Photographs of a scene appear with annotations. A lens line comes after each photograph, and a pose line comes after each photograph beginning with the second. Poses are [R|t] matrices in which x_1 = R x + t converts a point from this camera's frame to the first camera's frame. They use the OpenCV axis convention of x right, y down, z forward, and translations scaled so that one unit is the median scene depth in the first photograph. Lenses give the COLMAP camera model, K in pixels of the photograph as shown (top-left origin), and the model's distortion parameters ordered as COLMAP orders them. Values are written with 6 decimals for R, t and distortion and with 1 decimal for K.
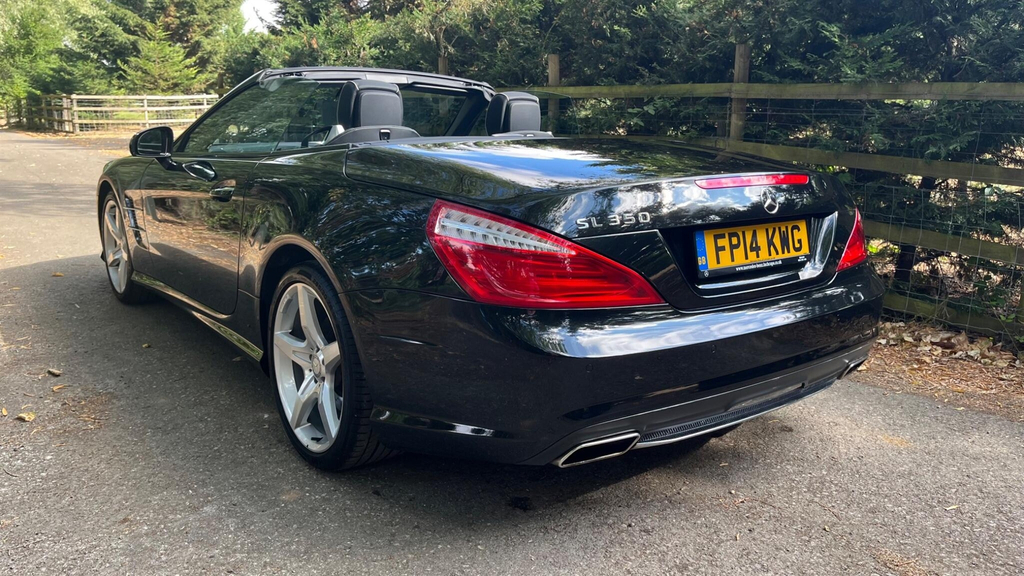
lens RADIAL K [[775.8, 0, 500.1], [0, 775.8, 272.2], [0, 0, 1]] dist [0.060848, -0.094293]
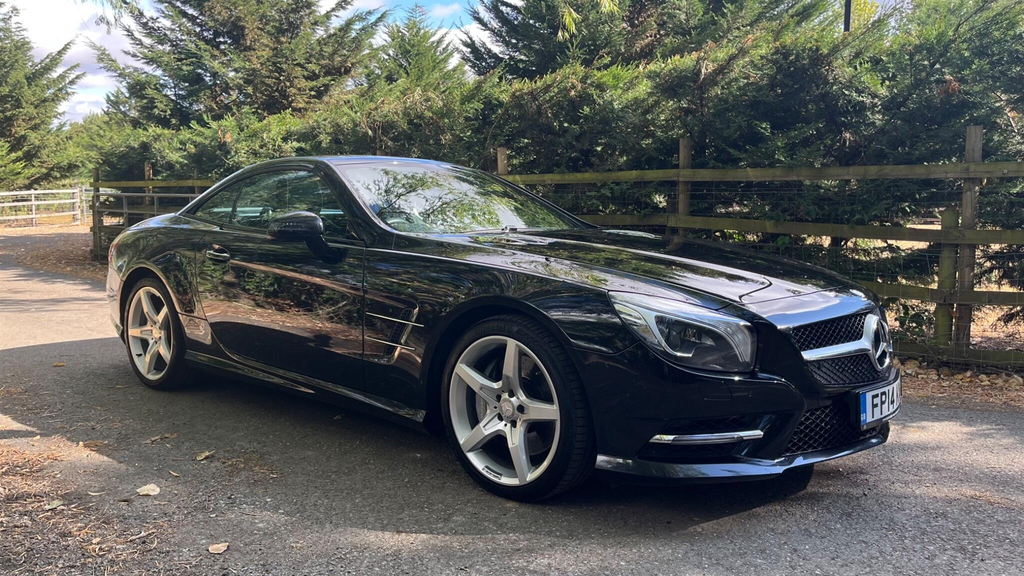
lens RADIAL K [[775.8, 0, 513.7], [0, 775.8, 288.5], [0, 0, 1]] dist [0.060848, -0.094293]
pose [[0.972739, -0.038901, 0.228619, -0.347551], [0.060444, 0.994285, -0.087997, 0.101558], [-0.223889, 0.099417, 0.969531, -0.386477]]
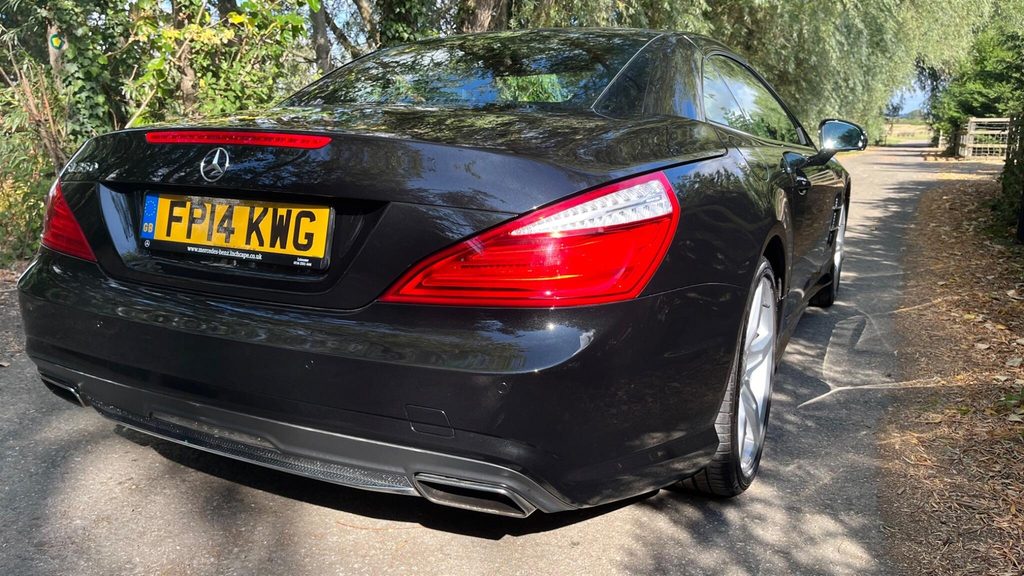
lens RADIAL K [[775.8, 0, 500.0], [0, 775.8, 292.6], [0, 0, 1]] dist [0.060848, -0.094293]
pose [[0.421727, 0.170601, -0.890529, 1.000206], [-0.181313, 0.978171, 0.101526, -0.084954], [0.888409, 0.118648, 0.443454, 0.817074]]
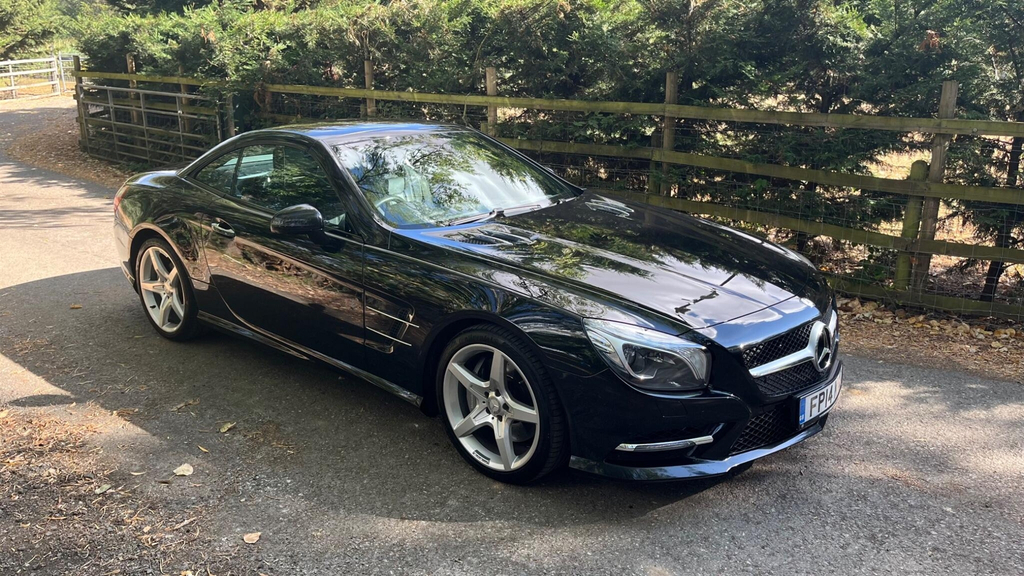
lens RADIAL K [[775.8, 0, 513.2], [0, 775.8, 289.0], [0, 0, 1]] dist [0.060848, -0.094293]
pose [[0.970494, -0.082124, 0.226711, -0.351035], [0.061342, 0.993368, 0.097249, -0.142990], [-0.233194, -0.080472, 0.969095, -0.514839]]
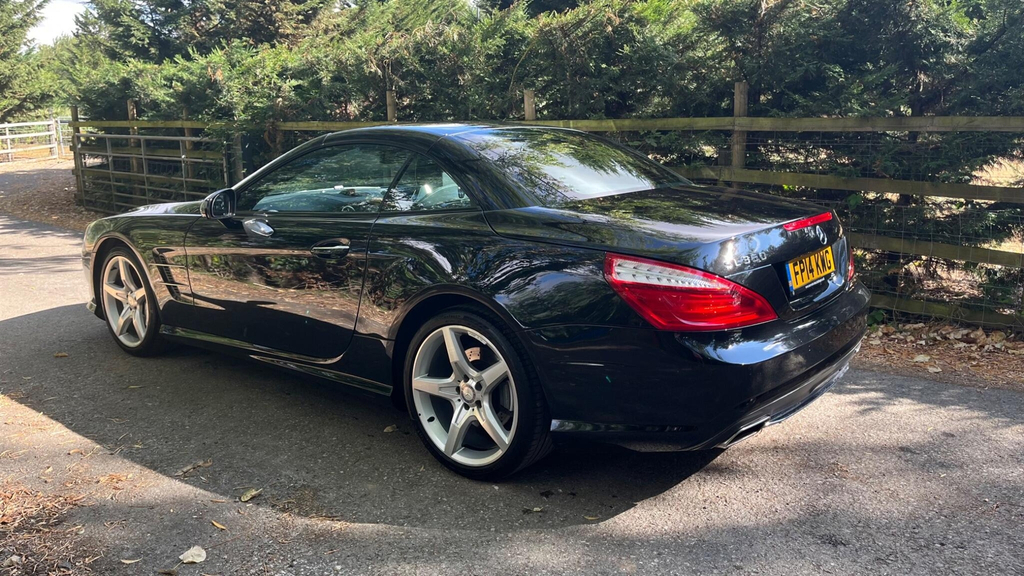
lens RADIAL K [[775.8, 0, 519.3], [0, 775.8, 283.4], [0, 0, 1]] dist [0.060848, -0.094293]
pose [[0.966310, -0.079315, 0.244854, -0.440087], [0.079421, 0.996796, 0.009454, -0.054716], [-0.244820, 0.010311, 0.969514, -0.161882]]
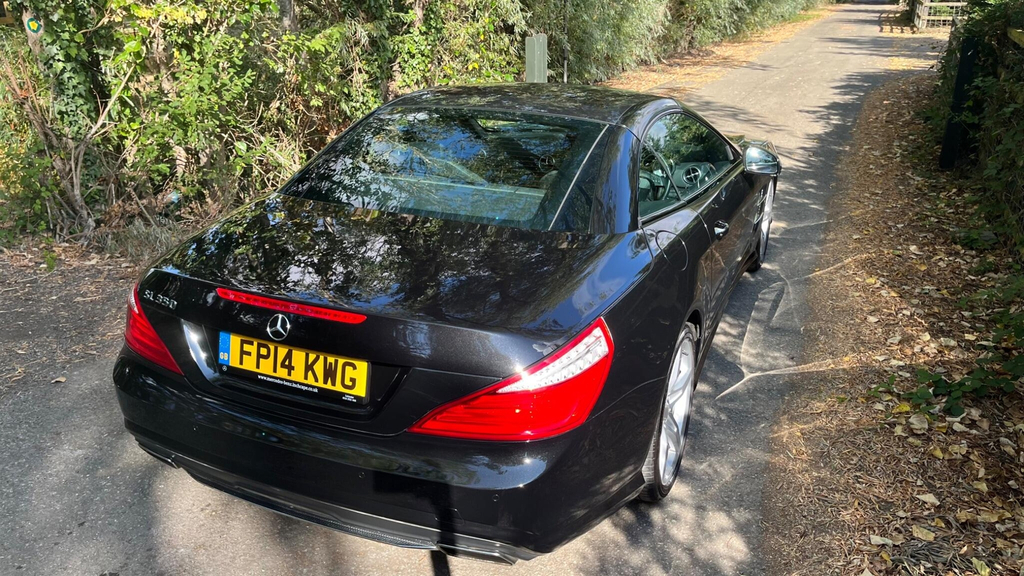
lens RADIAL K [[775.8, 0, 501.8], [0, 775.8, 293.0], [0, 0, 1]] dist [0.060848, -0.094293]
pose [[0.472046, 0.306140, -0.826711, 1.147898], [-0.157459, 0.951966, 0.262615, -0.391445], [0.867398, 0.006206, 0.497577, 0.659752]]
